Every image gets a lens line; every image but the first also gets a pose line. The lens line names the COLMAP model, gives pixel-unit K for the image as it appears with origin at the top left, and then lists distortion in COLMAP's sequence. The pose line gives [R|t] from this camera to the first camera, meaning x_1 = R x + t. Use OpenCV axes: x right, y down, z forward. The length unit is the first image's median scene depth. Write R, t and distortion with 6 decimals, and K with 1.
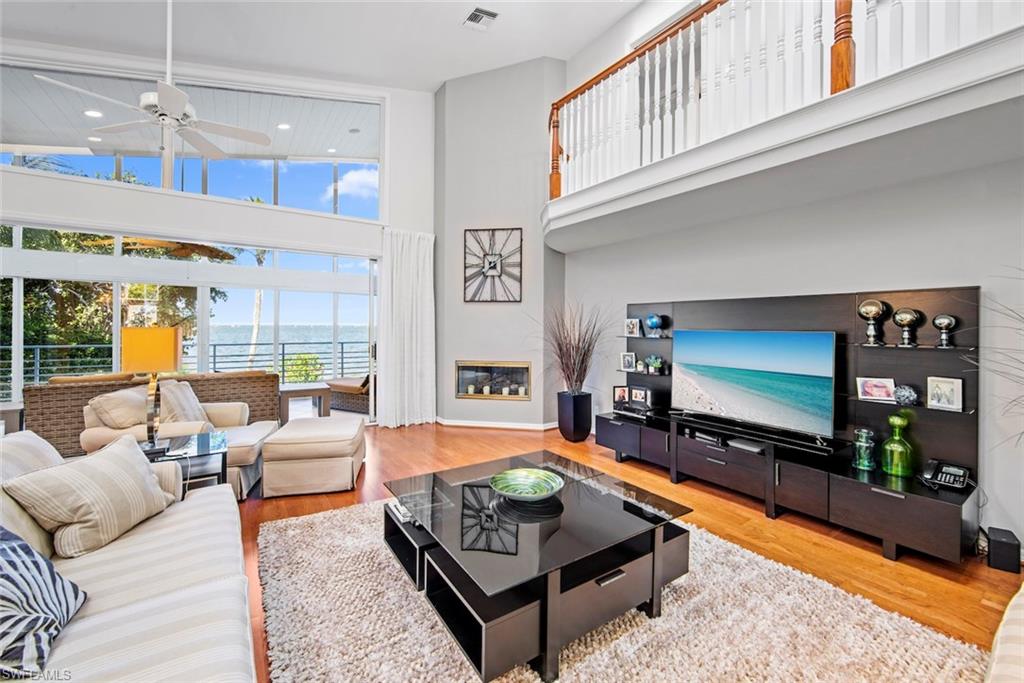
lens RADIAL K [[405.0, 0, 512.0], [0, 405.0, 341.5], [0, 0, 1]] dist [-0.042695, 0.000038]
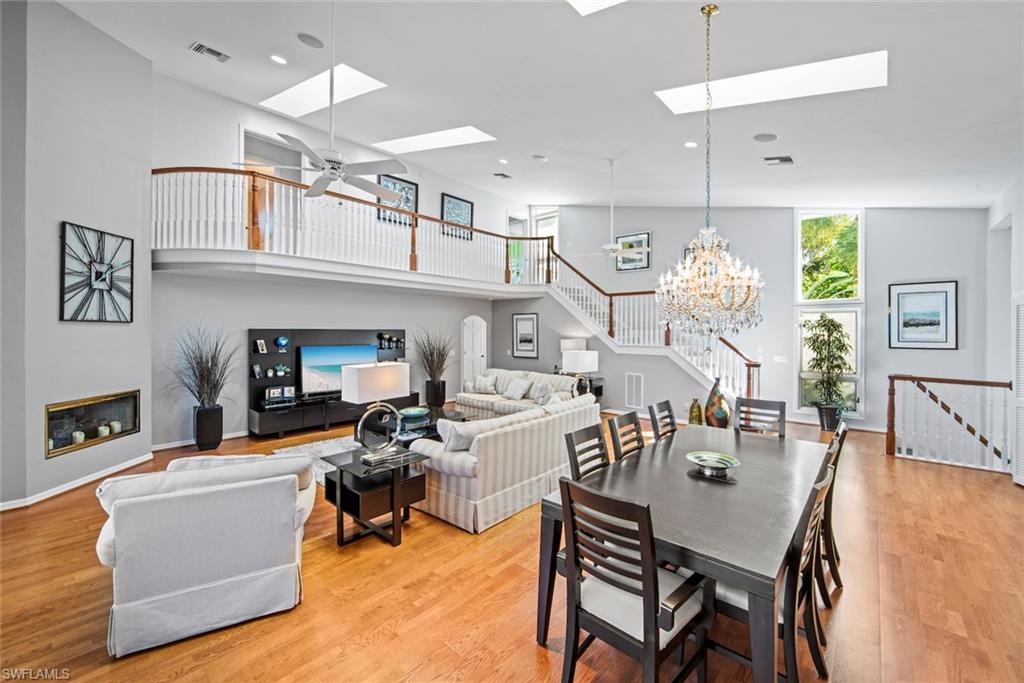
lens RADIAL K [[405.0, 0, 512.0], [0, 405.0, 341.5], [0, 0, 1]] dist [-0.042695, 0.000038]
pose [[-0.243138, -0.041072, 0.969122, -0.997333], [0.020051, 0.998677, 0.047355, -0.079335], [-0.969785, 0.030945, -0.241992, 0.398976]]
